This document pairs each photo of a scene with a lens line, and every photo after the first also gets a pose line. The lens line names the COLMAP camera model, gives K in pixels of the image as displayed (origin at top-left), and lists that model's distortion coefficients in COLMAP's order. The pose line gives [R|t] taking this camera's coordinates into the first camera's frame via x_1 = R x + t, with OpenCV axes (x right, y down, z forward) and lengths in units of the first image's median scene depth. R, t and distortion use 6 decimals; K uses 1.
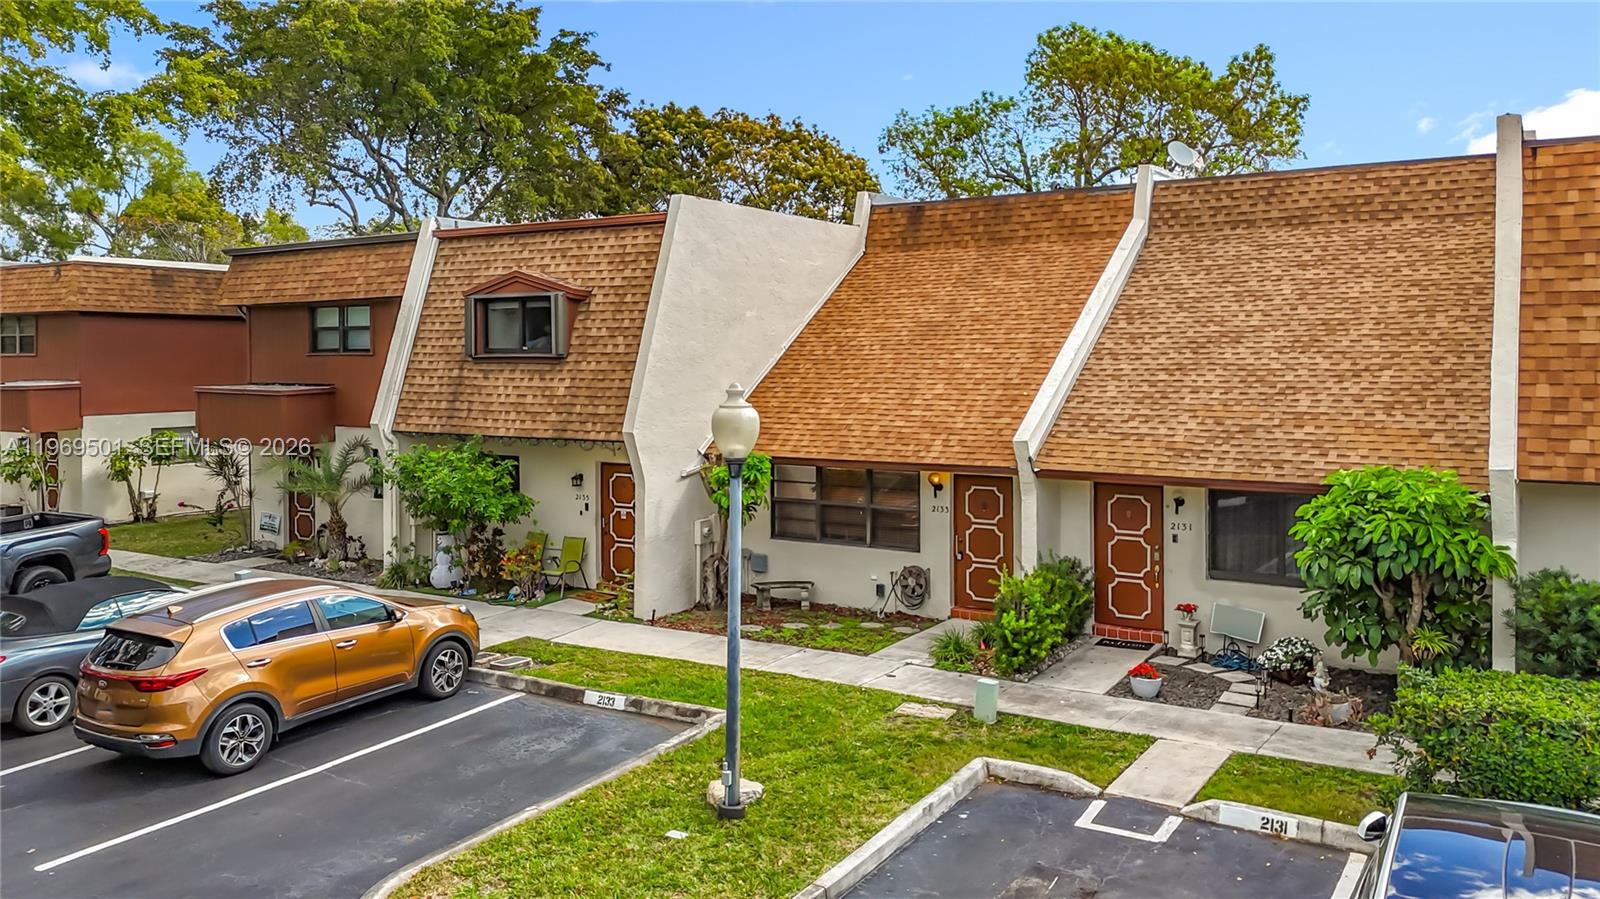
lens RADIAL K [[1201.4, 0, 809.1], [0, 1201.4, 388.5], [0, 0, 1]] dist [0.055570, -0.093860]
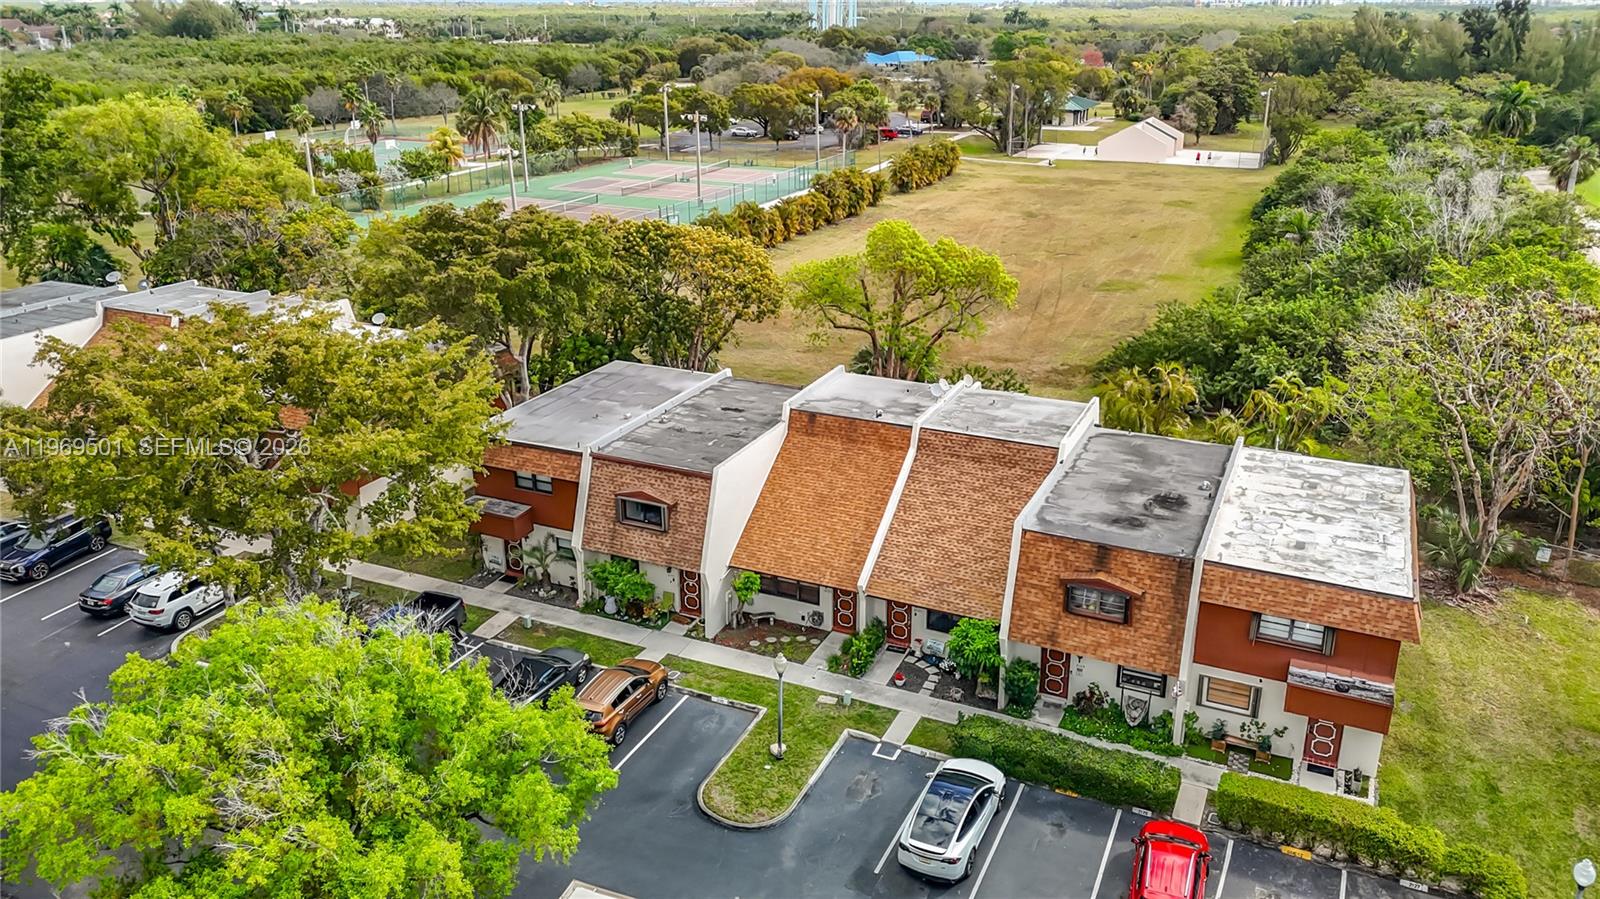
lens RADIAL K [[1184.2, 0, 801.1], [0, 1184.2, 424.0], [0, 0, 1]] dist [0.080252, -0.098122]
pose [[0.992387, -0.039501, 0.116648, -0.207981], [0.001552, 0.951101, 0.308875, -0.939179], [-0.123145, -0.306342, 0.943923, -1.145303]]
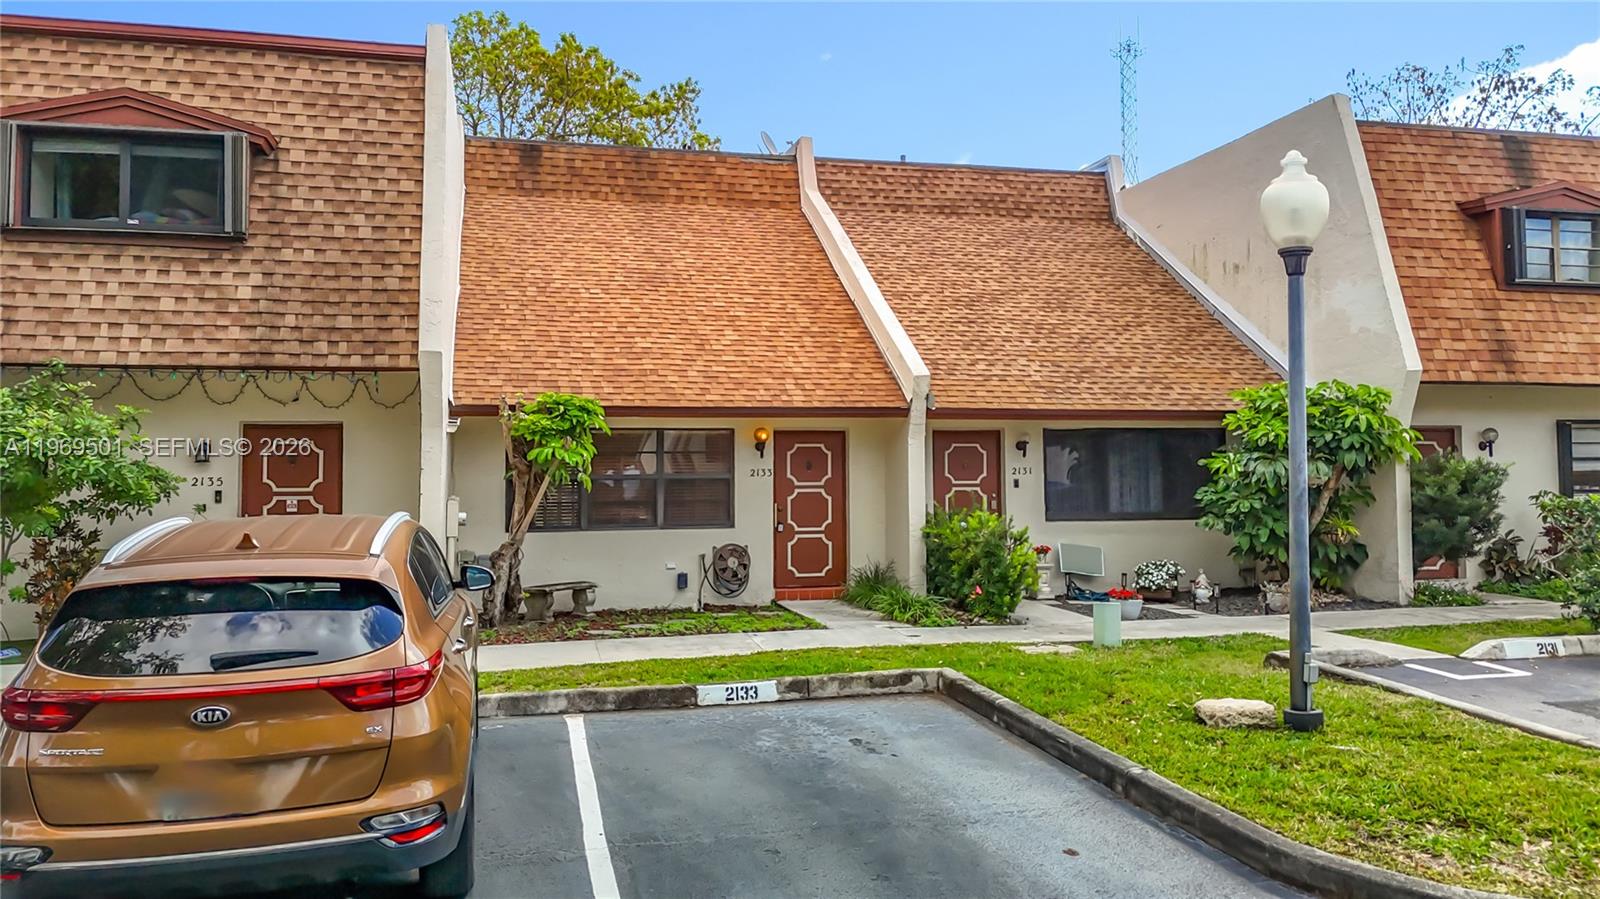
lens RADIAL K [[1204.4, 0, 802.4], [0, 1204.4, 423.9], [0, 0, 1]] dist [0.061150, -0.084877]
pose [[0.694393, 0.028248, 0.719041, -0.450330], [0.023382, 0.997816, -0.061781, 0.113053], [-0.719216, 0.059713, 0.692216, 0.377921]]
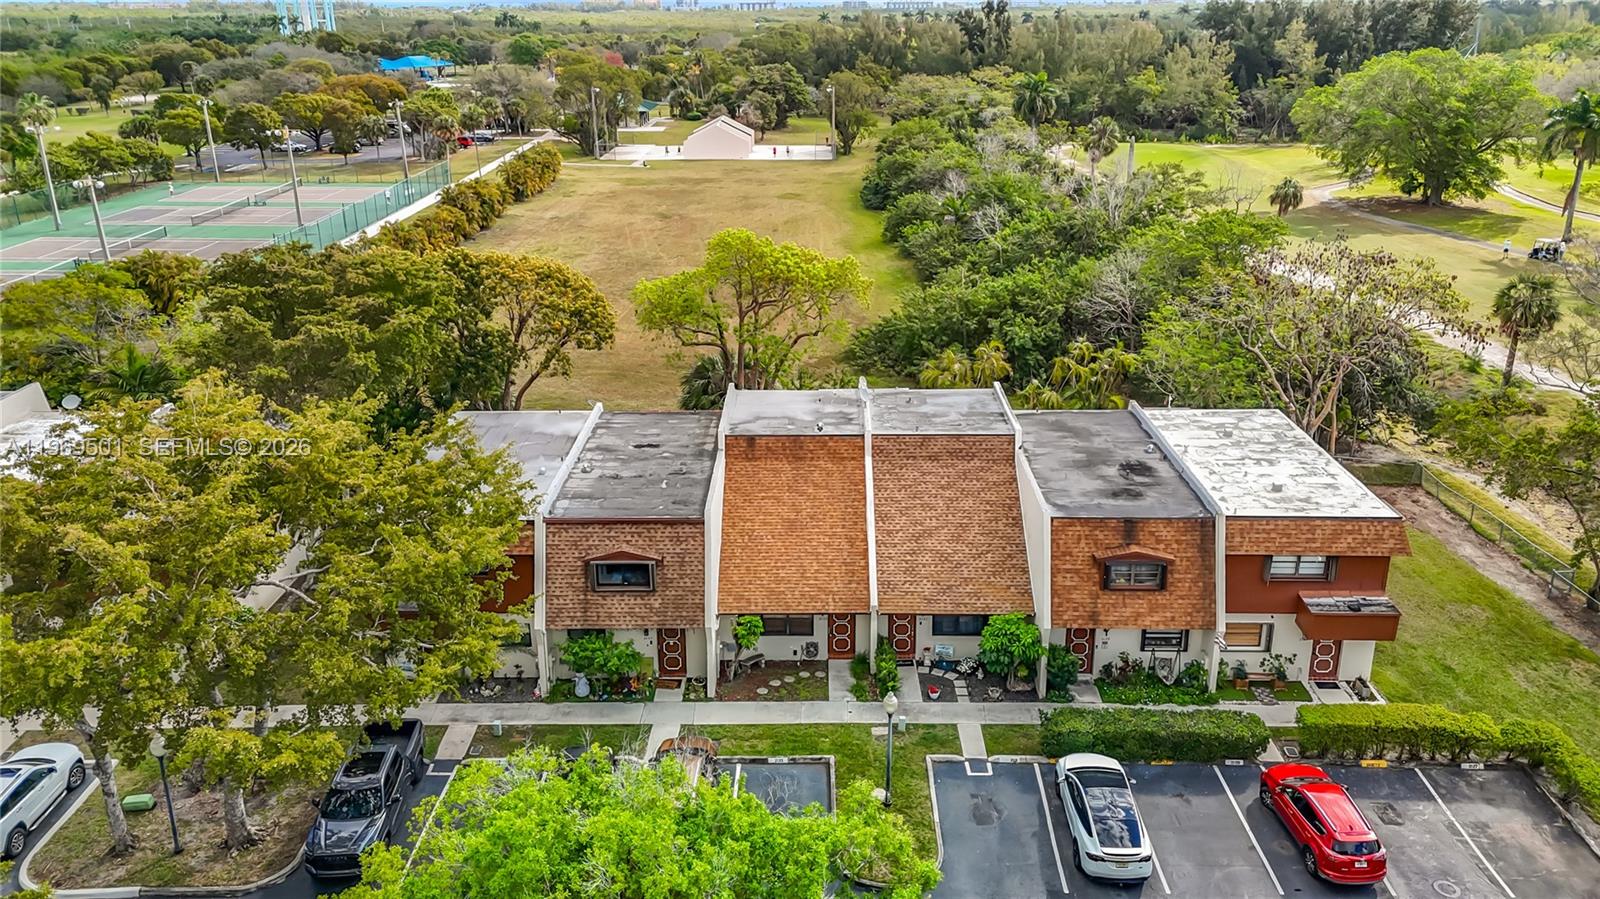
lens RADIAL K [[1176.5, 0, 800.1], [0, 1176.5, 405.7], [0, 0, 1]] dist [0.090693, -0.076456]
pose [[0.855442, -0.169691, 0.489310, -0.944450], [0.018401, 0.954160, 0.298730, -0.944997], [-0.517572, -0.246542, 0.819351, -0.735962]]
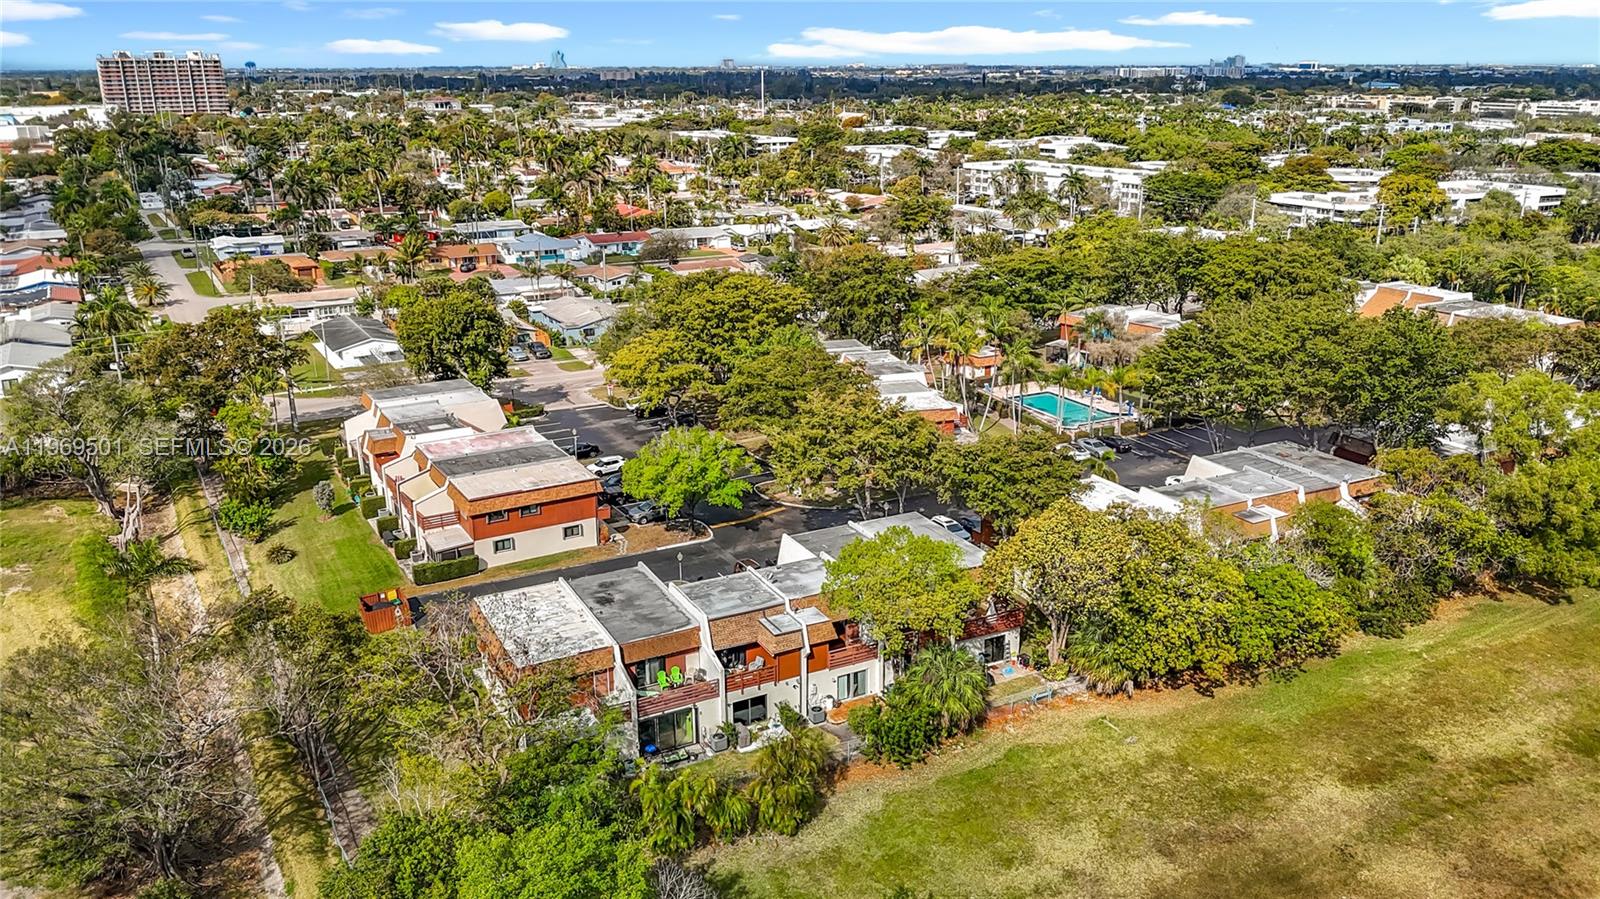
lens RADIAL K [[1207.9, 0, 800.0], [0, 1207.9, 449.5], [0, 0, 1]] dist [0.061653, -0.116713]
pose [[-0.513109, 0.266091, -0.816036, 3.604377], [-0.021087, 0.946538, 0.321904, -1.985539], [0.858064, 0.182379, -0.480066, 3.234615]]
